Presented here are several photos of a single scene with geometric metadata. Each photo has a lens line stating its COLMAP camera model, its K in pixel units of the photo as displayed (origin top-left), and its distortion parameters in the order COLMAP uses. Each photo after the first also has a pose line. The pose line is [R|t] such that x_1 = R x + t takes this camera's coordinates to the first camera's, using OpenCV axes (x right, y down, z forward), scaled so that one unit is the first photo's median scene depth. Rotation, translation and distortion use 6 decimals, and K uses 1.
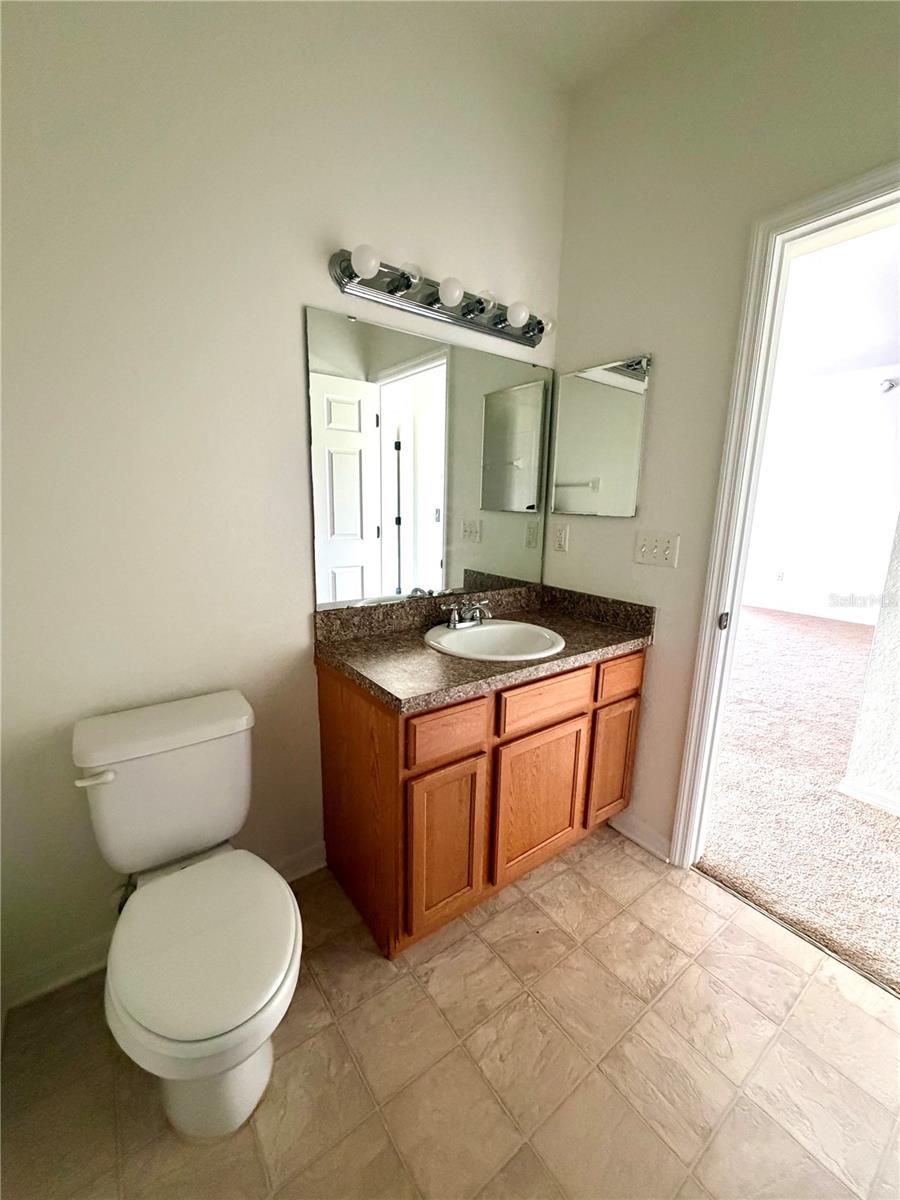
lens RADIAL K [[473.4, 0, 451.3], [0, 473.4, 598.4], [0, 0, 1]] dist [0.000178, 0.000106]
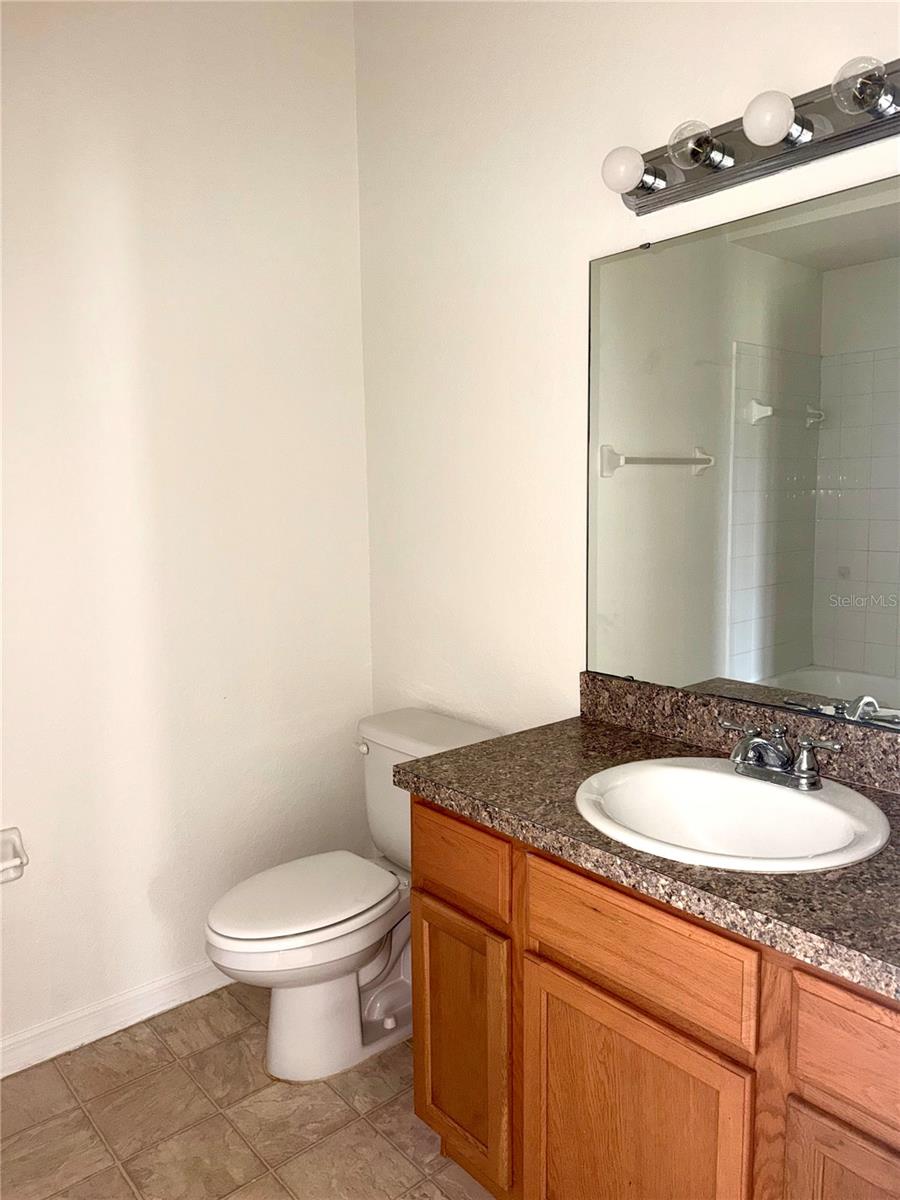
lens RADIAL K [[850.4, 0, 450.0], [0, 850.4, 600.0], [0, 0, 1]] dist [0.006234, 0.010234]
pose [[0.082979, 0.109210, -0.990549, 1.575296], [-0.192721, 0.976972, 0.091569, -0.252198], [0.977739, 0.183302, 0.102115, 1.090539]]
